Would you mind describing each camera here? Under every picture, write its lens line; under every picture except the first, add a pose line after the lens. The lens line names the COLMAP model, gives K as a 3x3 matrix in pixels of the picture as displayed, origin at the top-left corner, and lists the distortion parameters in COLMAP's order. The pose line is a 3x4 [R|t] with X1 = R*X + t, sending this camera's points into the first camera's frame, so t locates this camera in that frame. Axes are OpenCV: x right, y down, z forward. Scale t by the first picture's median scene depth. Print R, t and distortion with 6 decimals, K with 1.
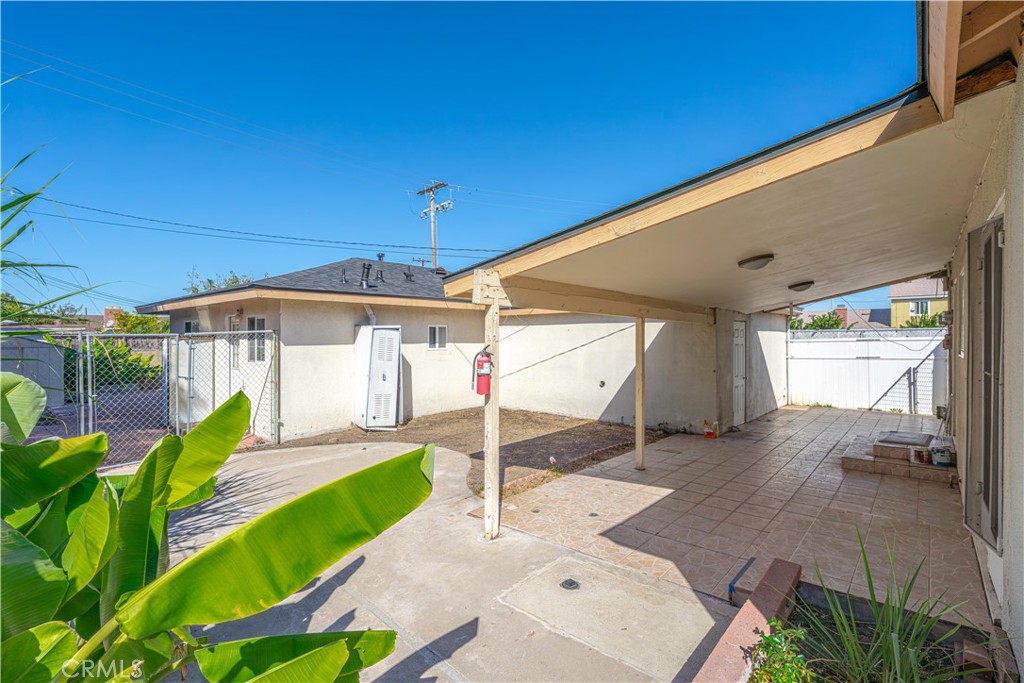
lens RADIAL K [[477.9, 0, 560.5], [0, 477.9, 341.5], [0, 0, 1]] dist [0.001923, 0.000352]
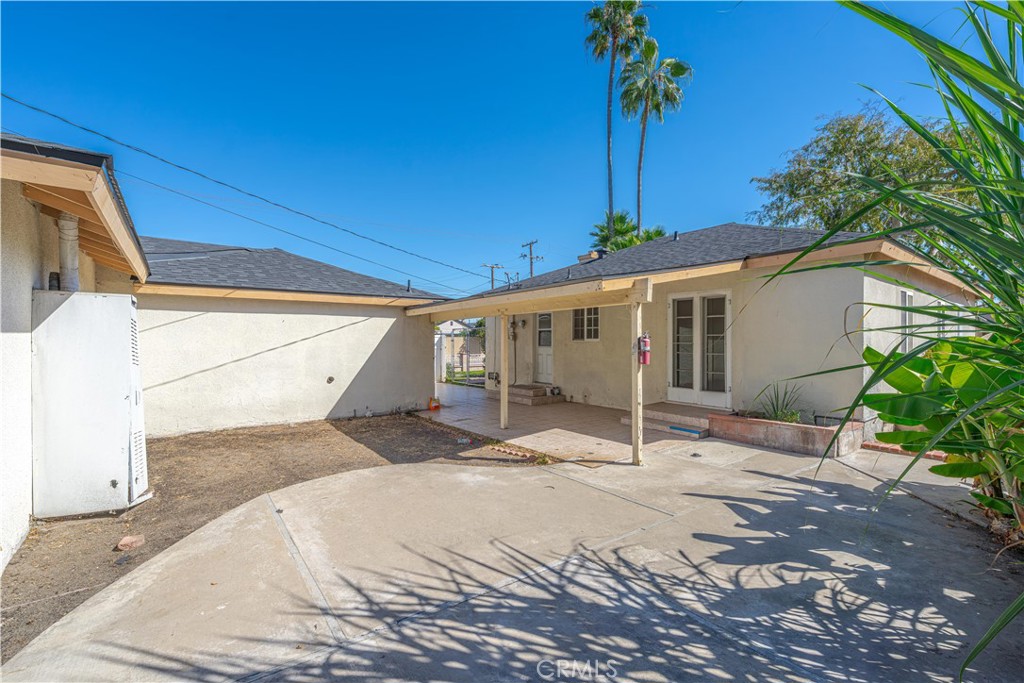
lens RADIAL K [[415.4, 0, 512.0], [0, 415.4, 341.5], [0, 0, 1]] dist [0.001187, 0.000226]
pose [[0.252556, -0.002015, 0.967580, -1.199489], [0.007708, 0.999970, 0.000071, 0.030850], [-0.967552, 0.007441, 0.252564, 0.869525]]
